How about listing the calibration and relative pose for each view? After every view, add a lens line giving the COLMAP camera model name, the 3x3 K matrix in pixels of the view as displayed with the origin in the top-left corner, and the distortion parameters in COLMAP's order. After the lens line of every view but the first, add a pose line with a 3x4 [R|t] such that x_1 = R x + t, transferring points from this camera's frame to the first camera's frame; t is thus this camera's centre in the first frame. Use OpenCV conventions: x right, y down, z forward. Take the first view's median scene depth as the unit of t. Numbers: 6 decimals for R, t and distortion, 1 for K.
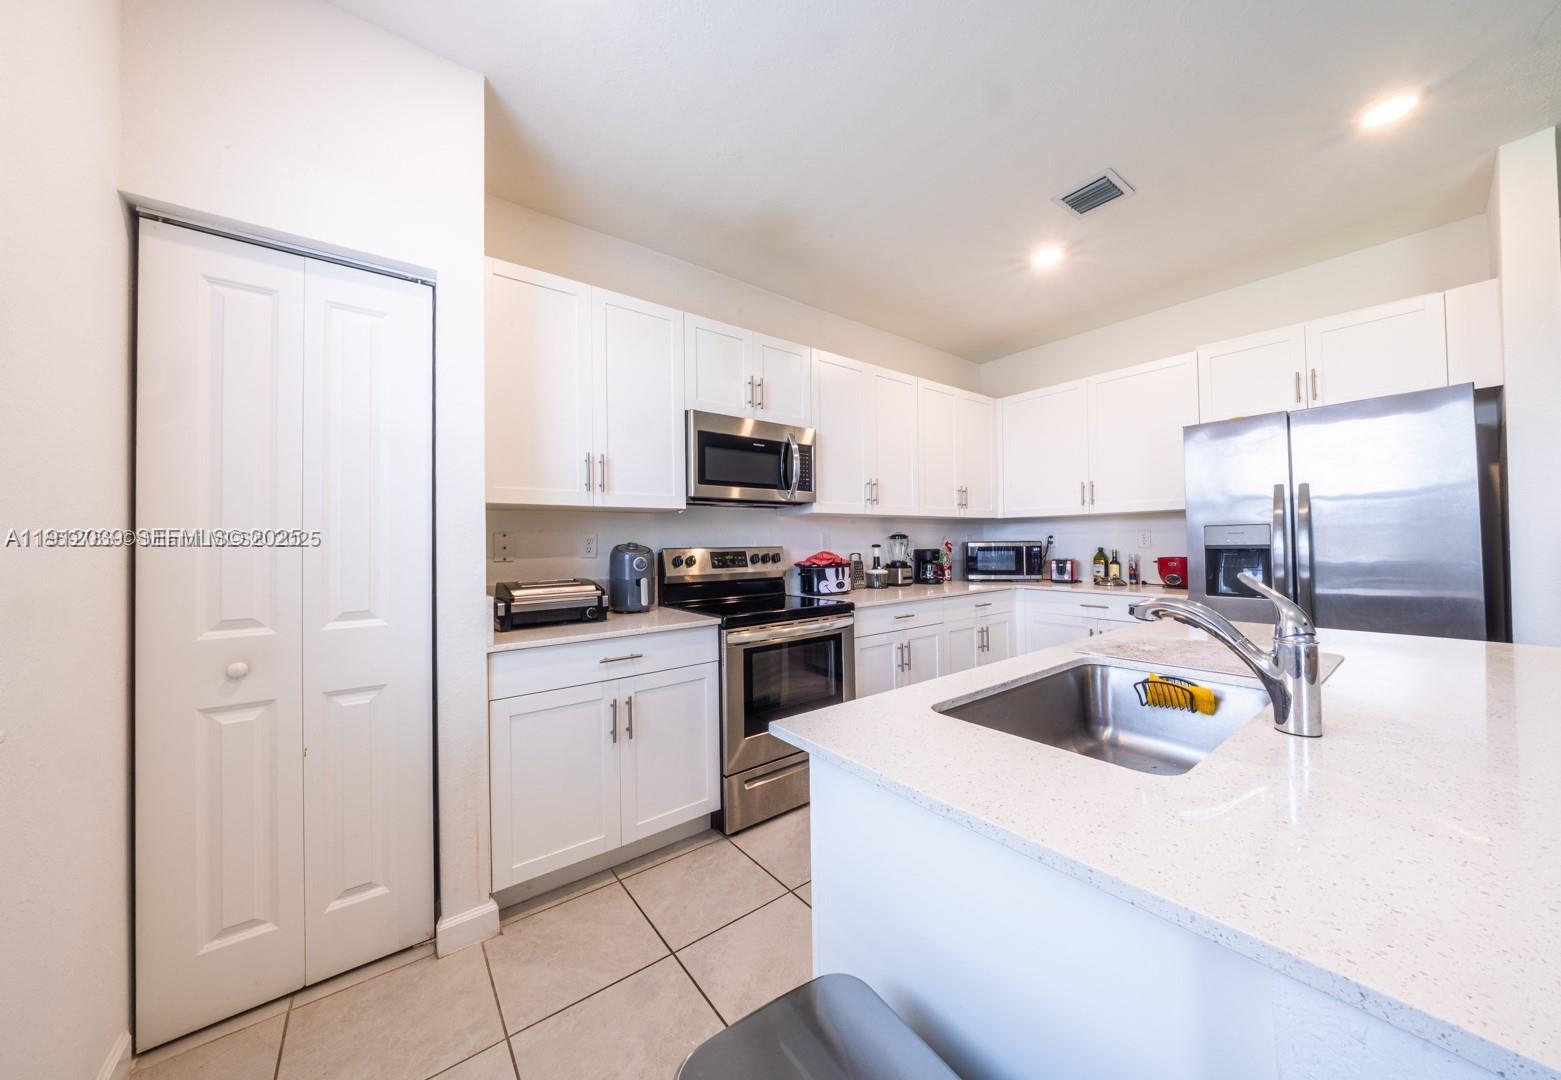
lens RADIAL K [[524.3, 0, 780.5], [0, 524.3, 540.0], [0, 0, 1]] dist [0.000094, -0.000008]
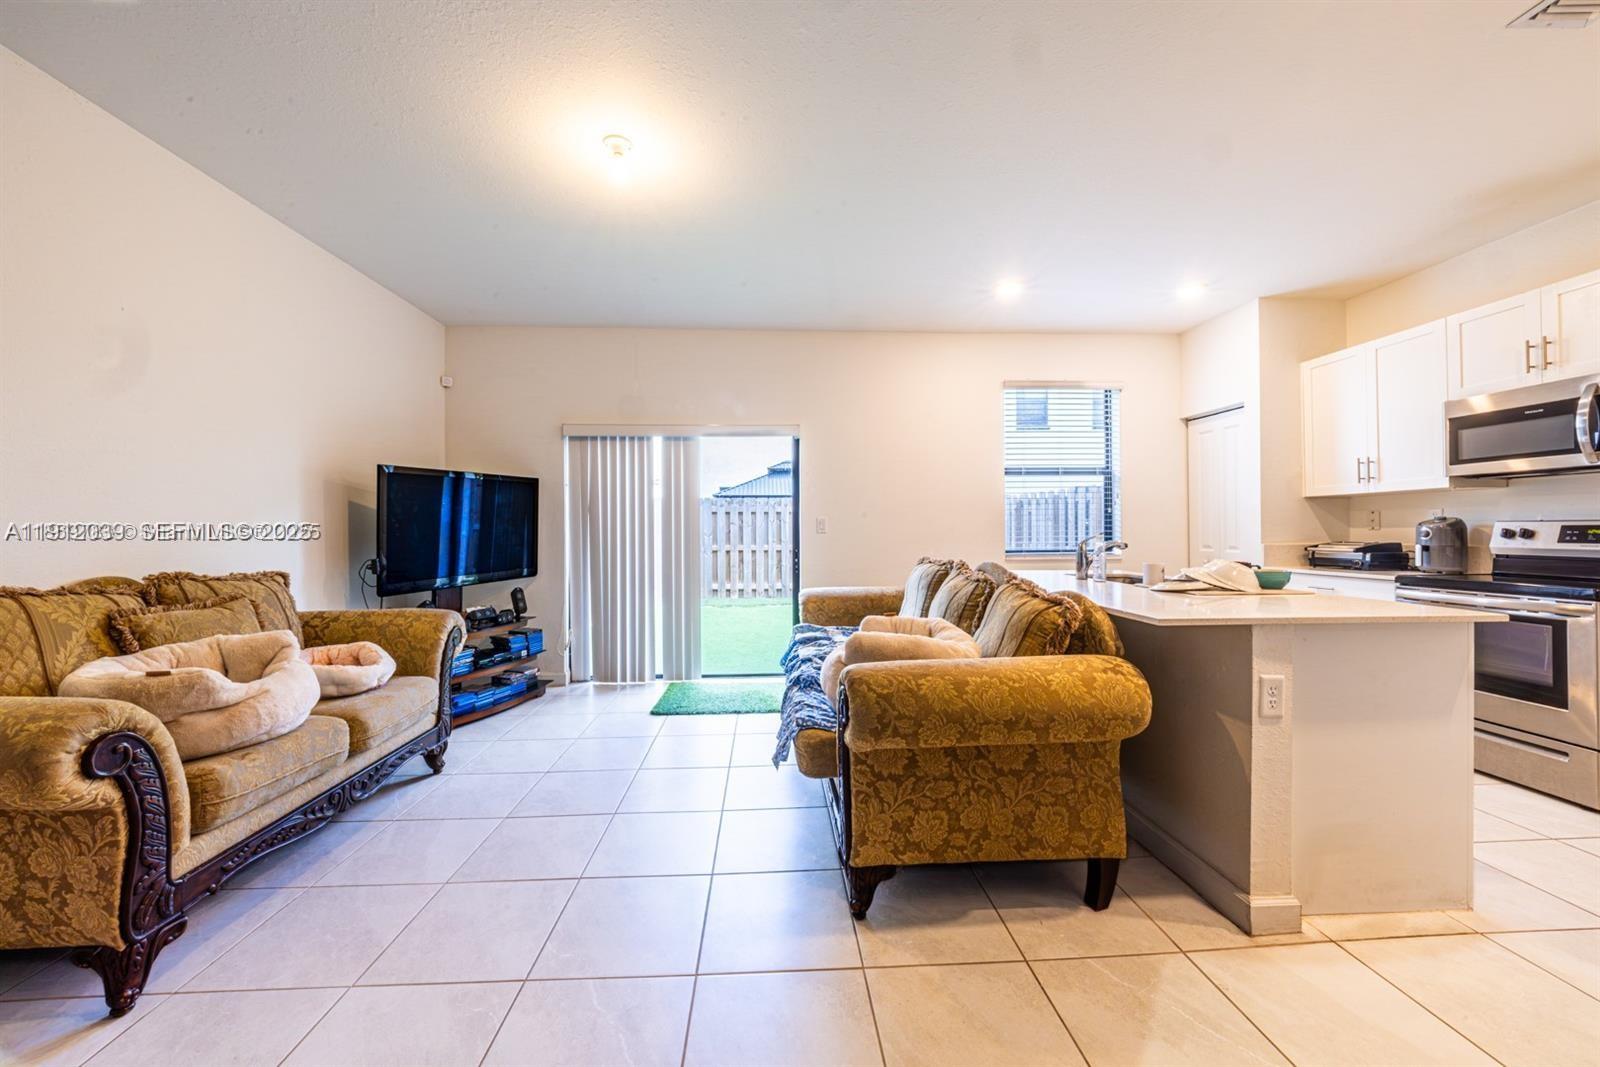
lens RADIAL K [[526.5, 0, 800.0], [0, 526.5, 533.5], [0, 0, 1]] dist [-0.000543, -0.000033]
pose [[-0.578097, 0.022125, -0.815668, 1.655695], [0.019570, 0.999721, 0.013248, -0.000266], [0.815734, -0.008304, -0.578368, 0.517059]]
